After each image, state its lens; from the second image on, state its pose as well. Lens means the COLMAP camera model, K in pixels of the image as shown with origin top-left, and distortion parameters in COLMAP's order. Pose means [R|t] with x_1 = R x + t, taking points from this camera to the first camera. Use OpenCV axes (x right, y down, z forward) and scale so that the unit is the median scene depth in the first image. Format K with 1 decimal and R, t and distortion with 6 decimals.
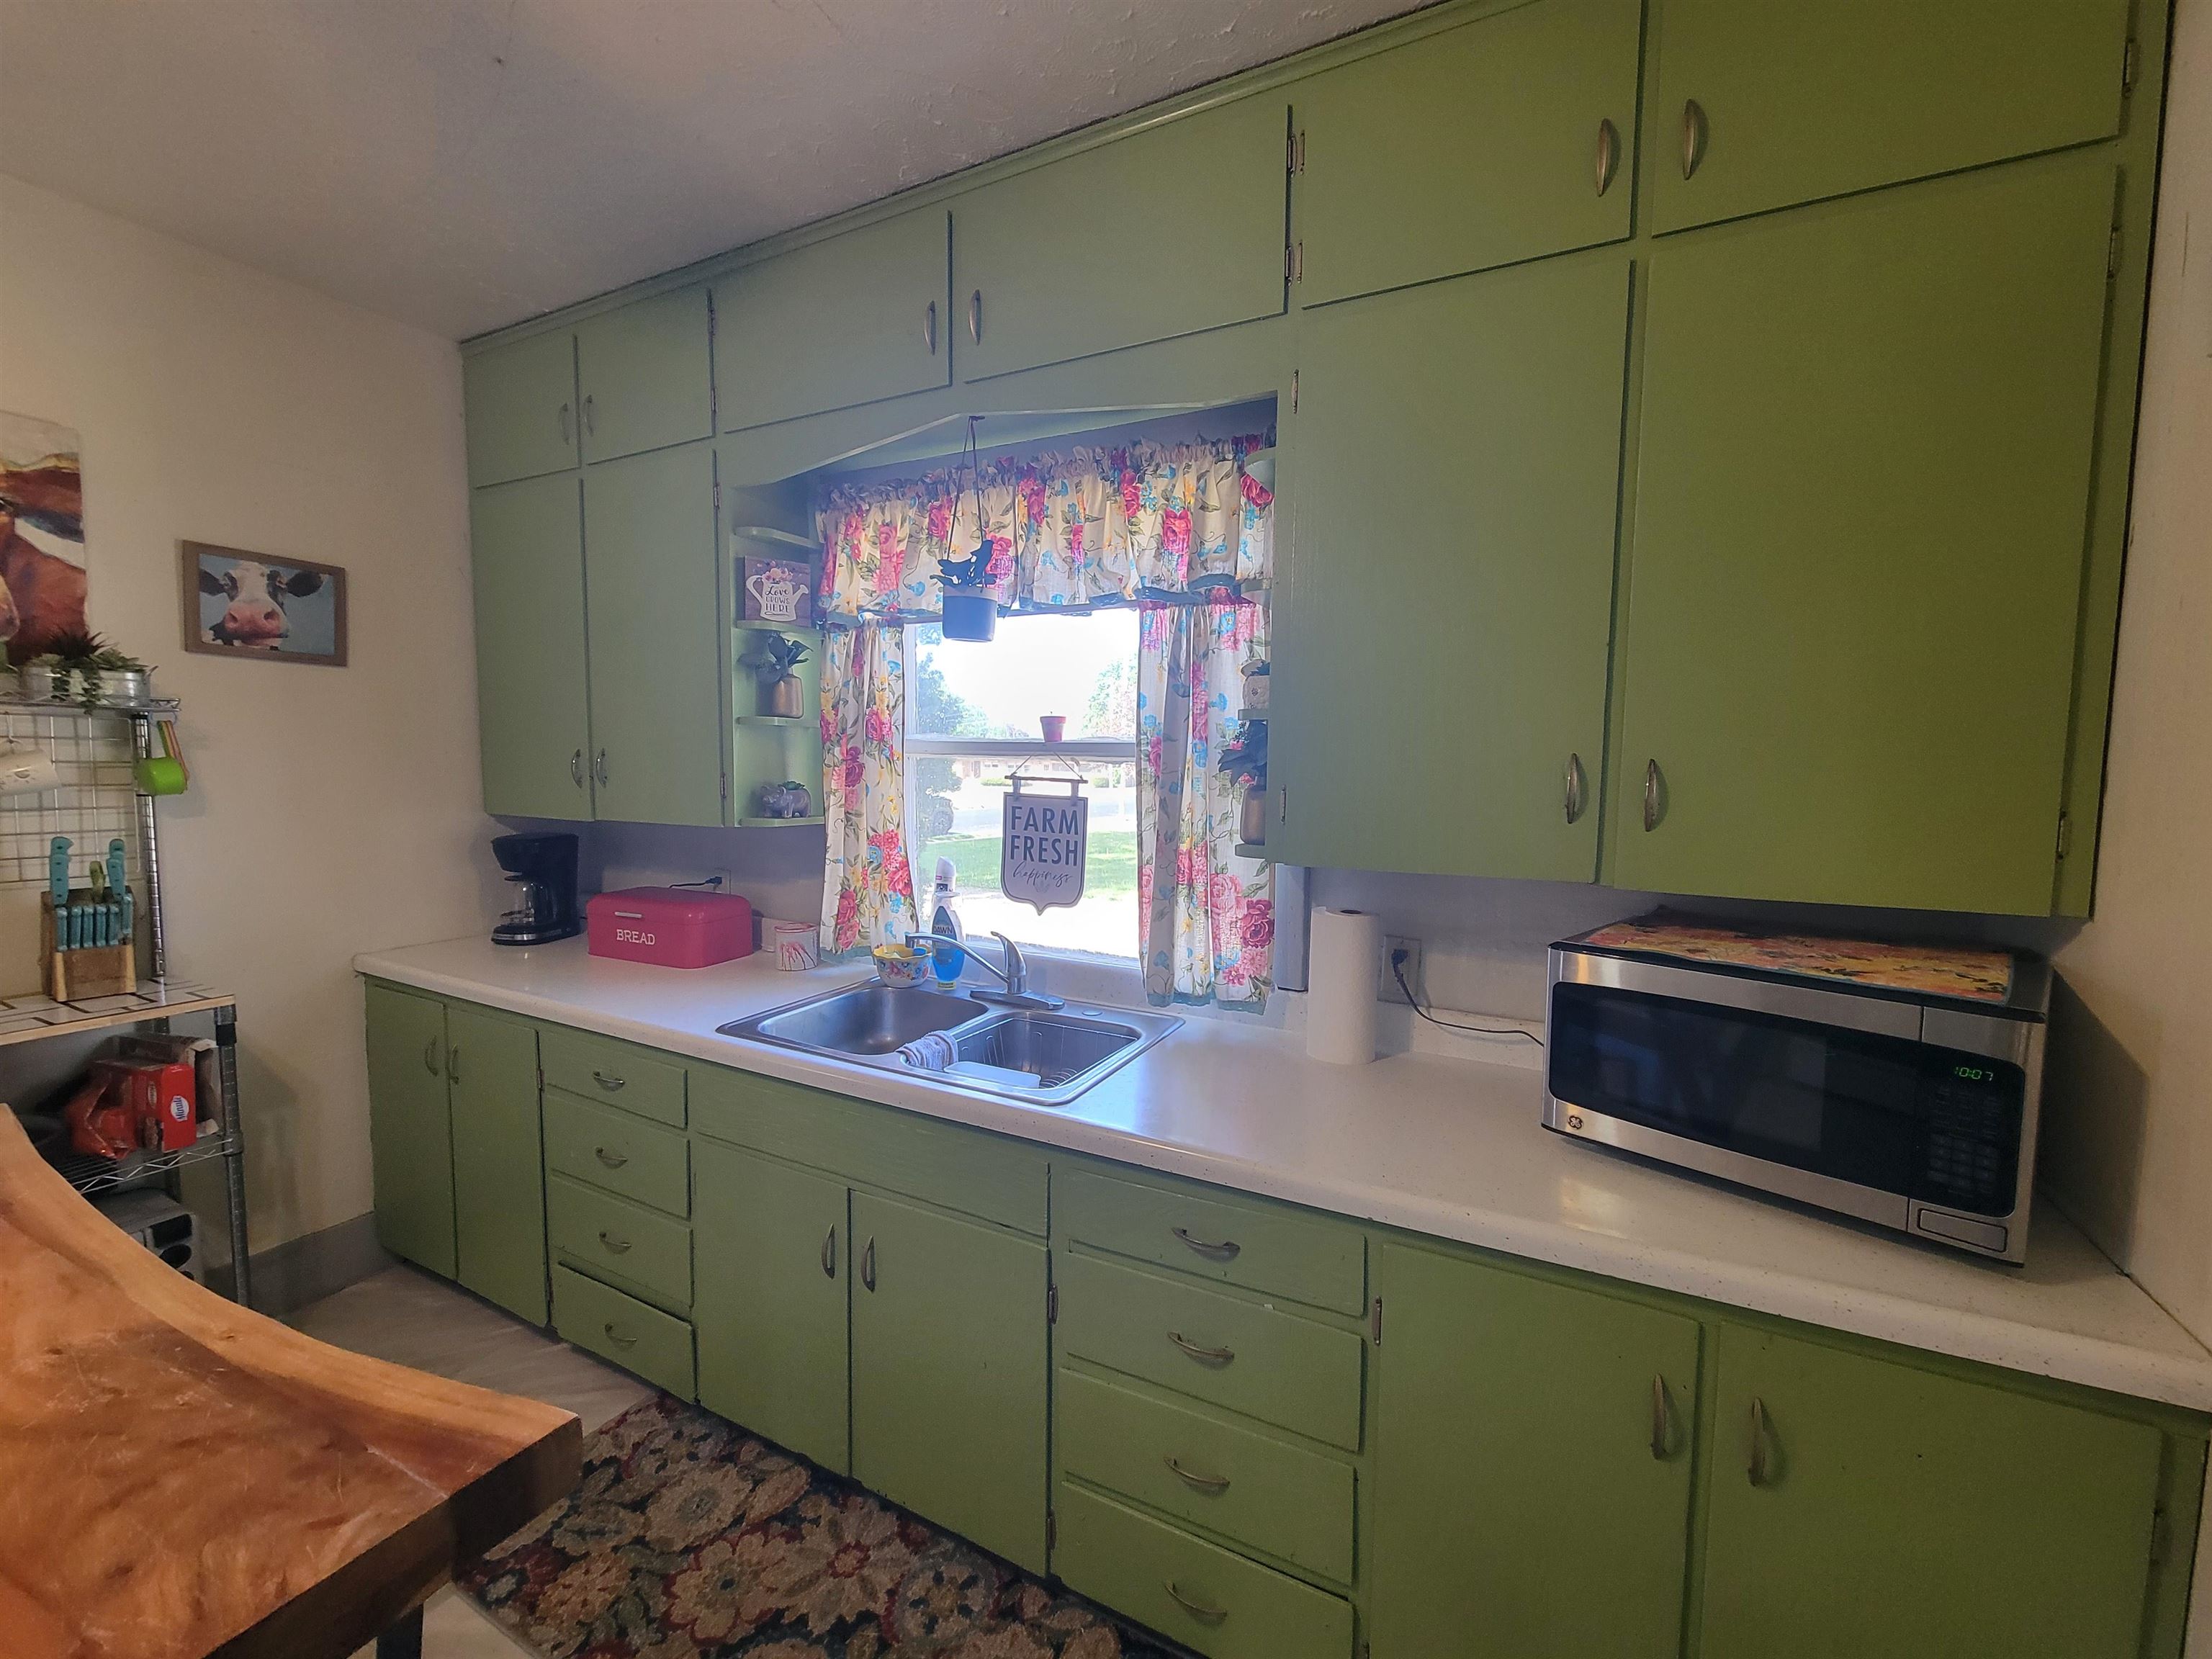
lens RADIAL K [[890.9, 0, 1106.0], [0, 890.9, 829.5], [0, 0, 1]] dist [0.011357, -0.005988]
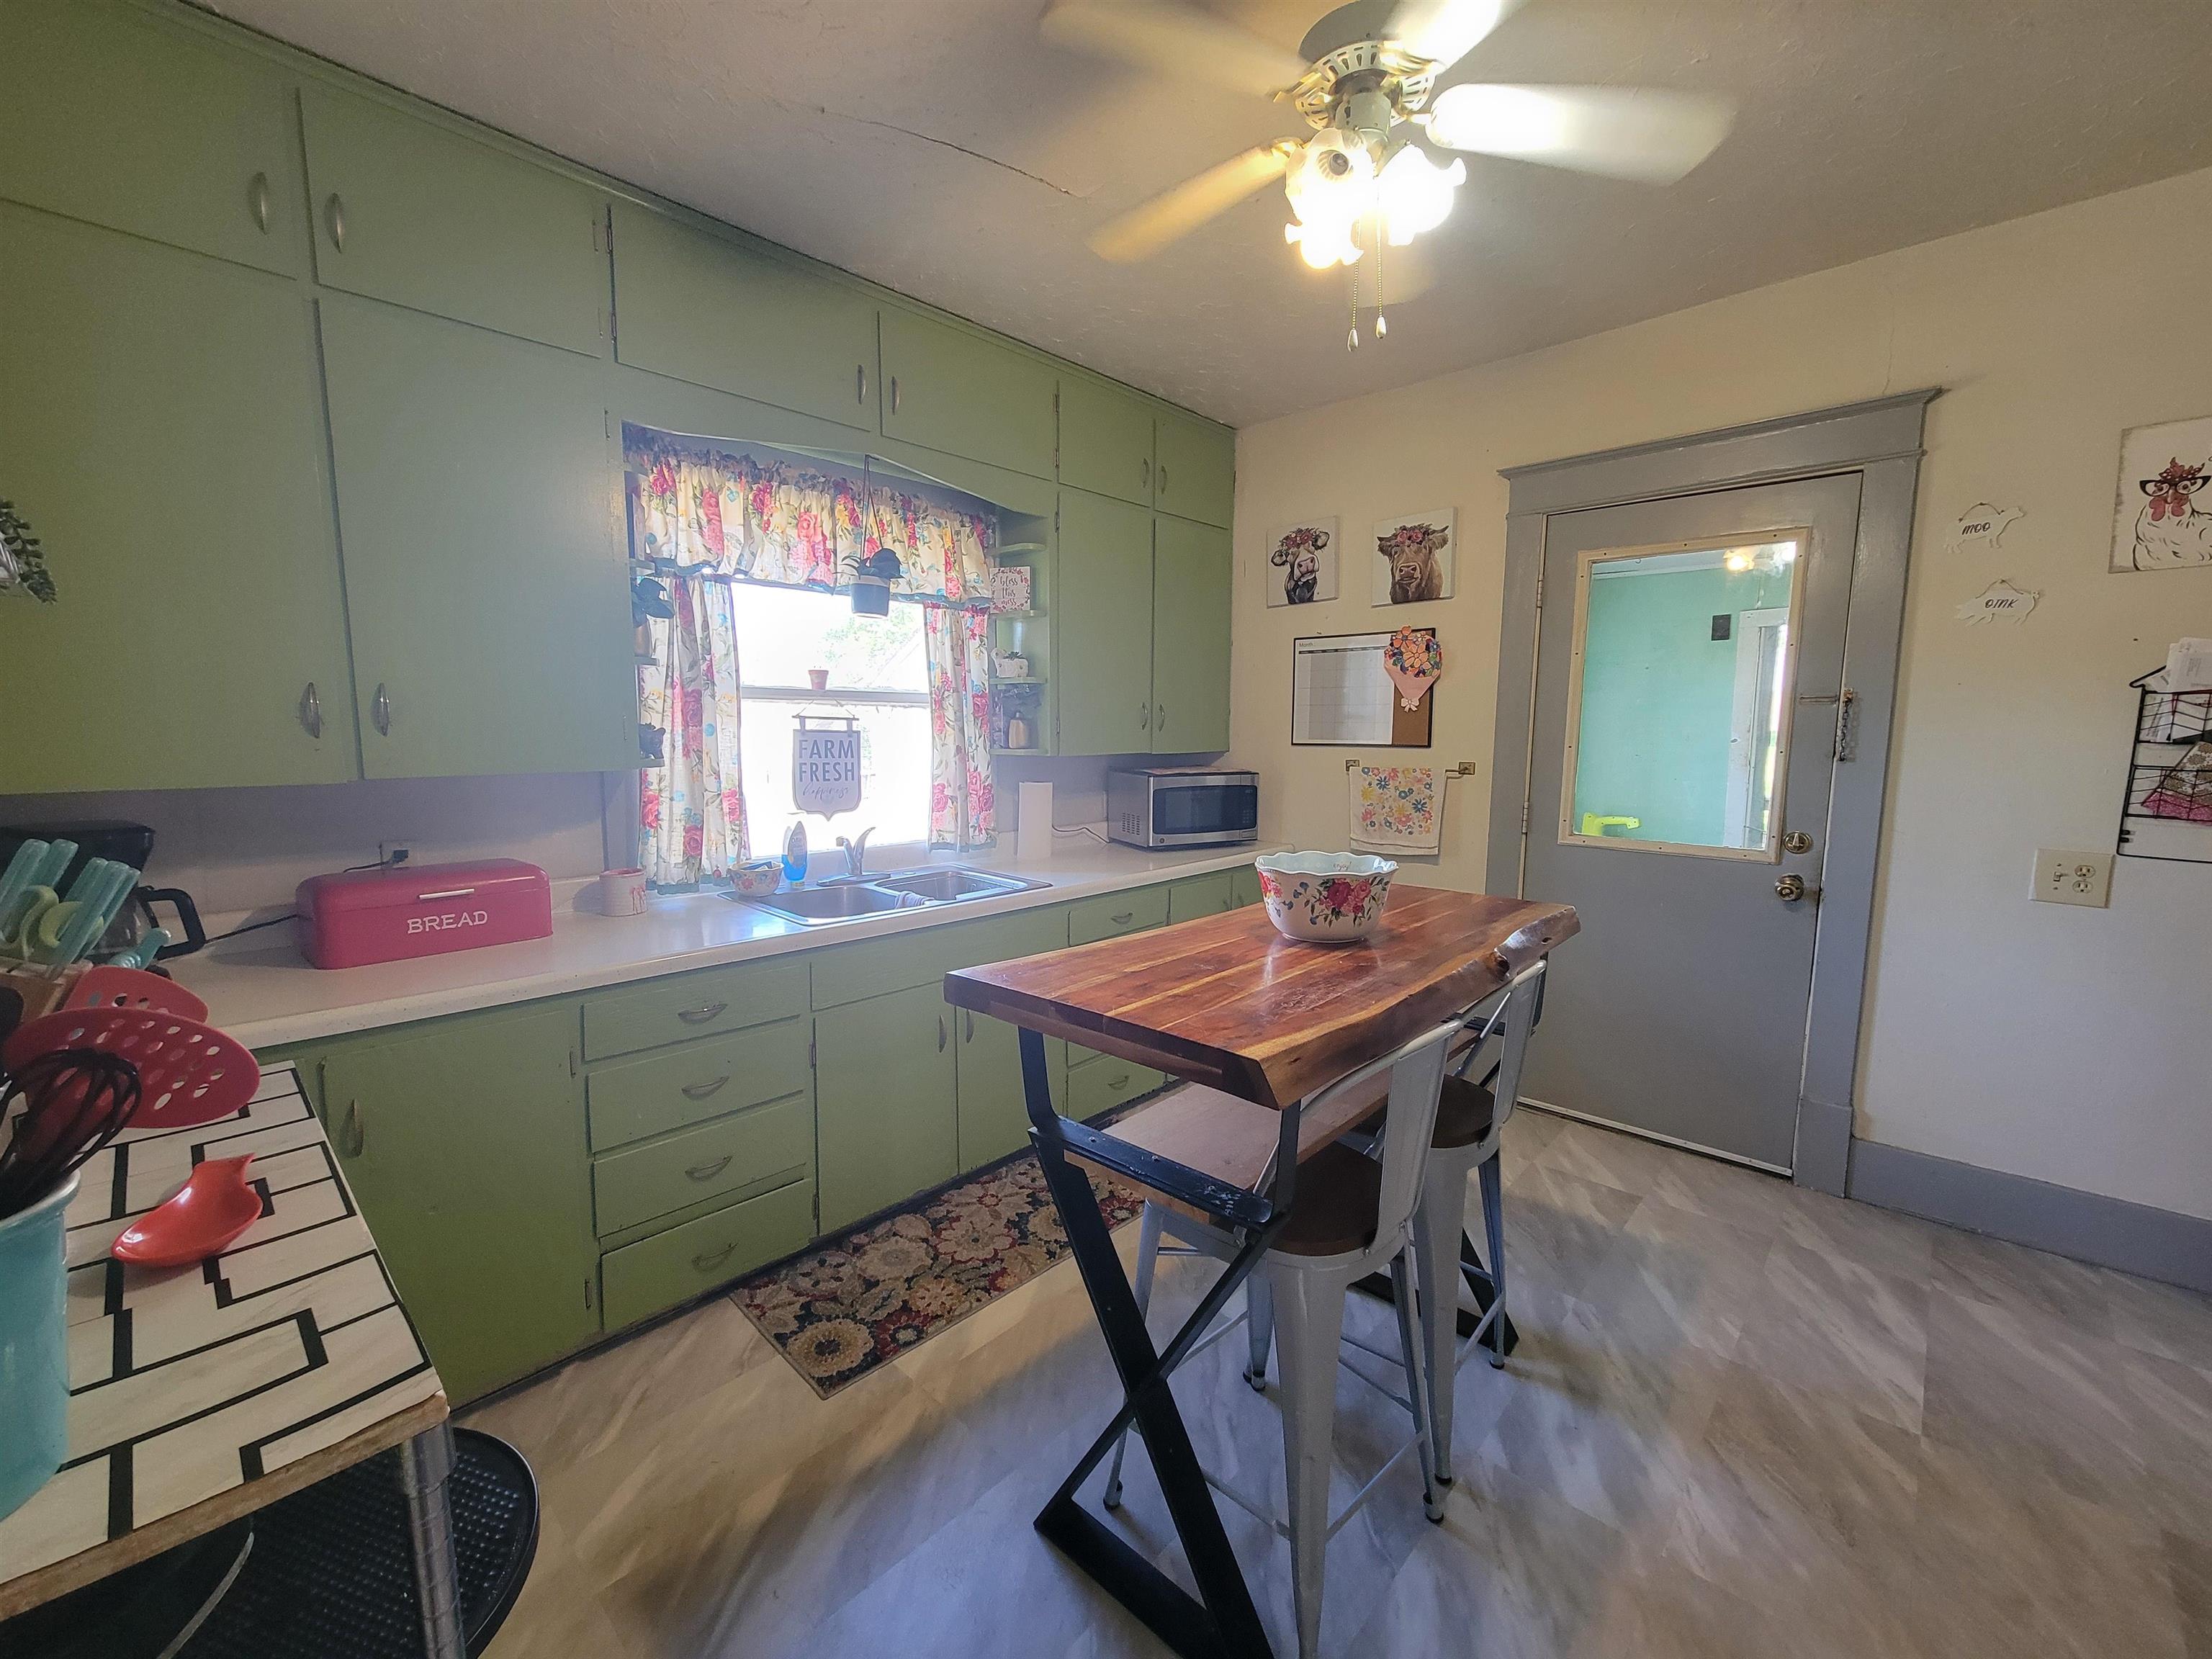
lens RADIAL K [[890.9, 0, 1106.0], [0, 890.9, 829.5], [0, 0, 1]] dist [0.011357, -0.005988]
pose [[0.293916, -0.127945, 0.947229, -1.234655], [0.071990, 0.991149, 0.111539, -0.010023], [-0.953116, 0.035408, 0.300525, 0.214265]]
